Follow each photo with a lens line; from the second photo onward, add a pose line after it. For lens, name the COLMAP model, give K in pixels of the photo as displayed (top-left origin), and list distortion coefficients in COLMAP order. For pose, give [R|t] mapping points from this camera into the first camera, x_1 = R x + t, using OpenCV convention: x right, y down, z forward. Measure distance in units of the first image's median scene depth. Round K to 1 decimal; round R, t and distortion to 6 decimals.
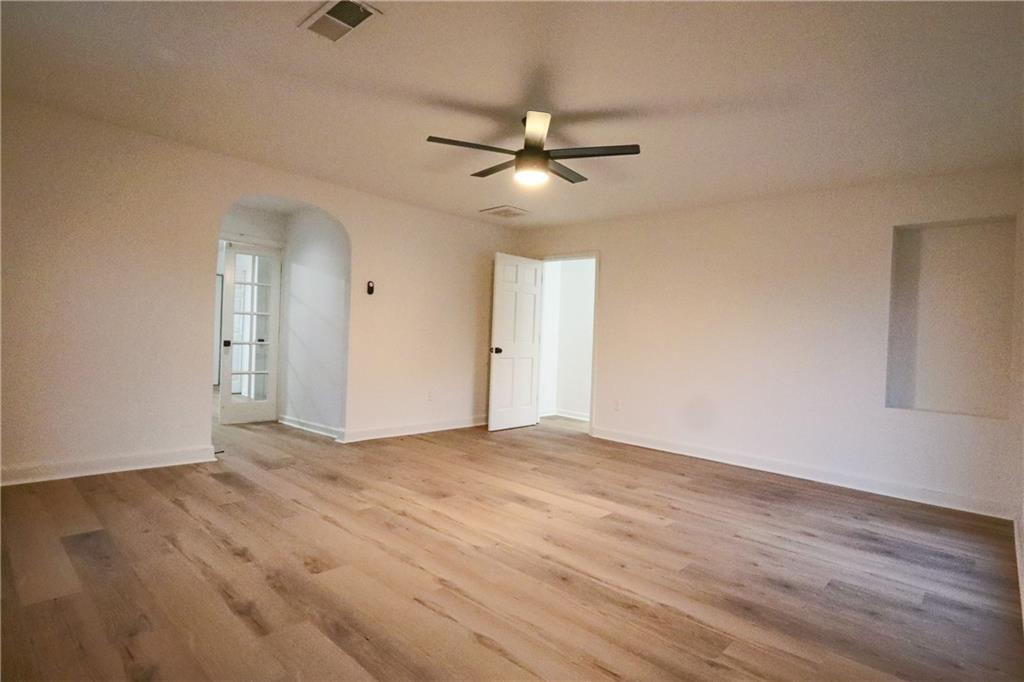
lens RADIAL K [[518.7, 0, 509.7], [0, 518.7, 341.9], [0, 0, 1]] dist [0.002516, 0.000246]
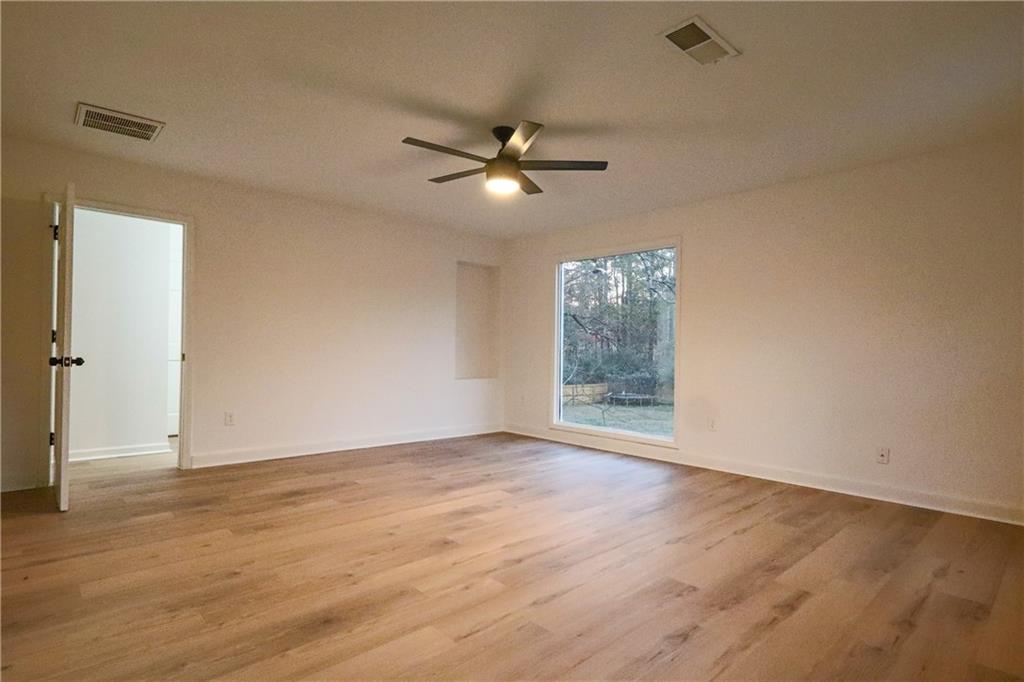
lens RADIAL K [[518.7, 0, 509.7], [0, 518.7, 341.9], [0, 0, 1]] dist [0.002516, 0.000246]
pose [[0.080029, -0.032252, 0.996271, -0.949204], [-0.008178, 0.999422, 0.033011, -0.046708], [-0.996759, -0.010790, 0.079719, 0.871334]]
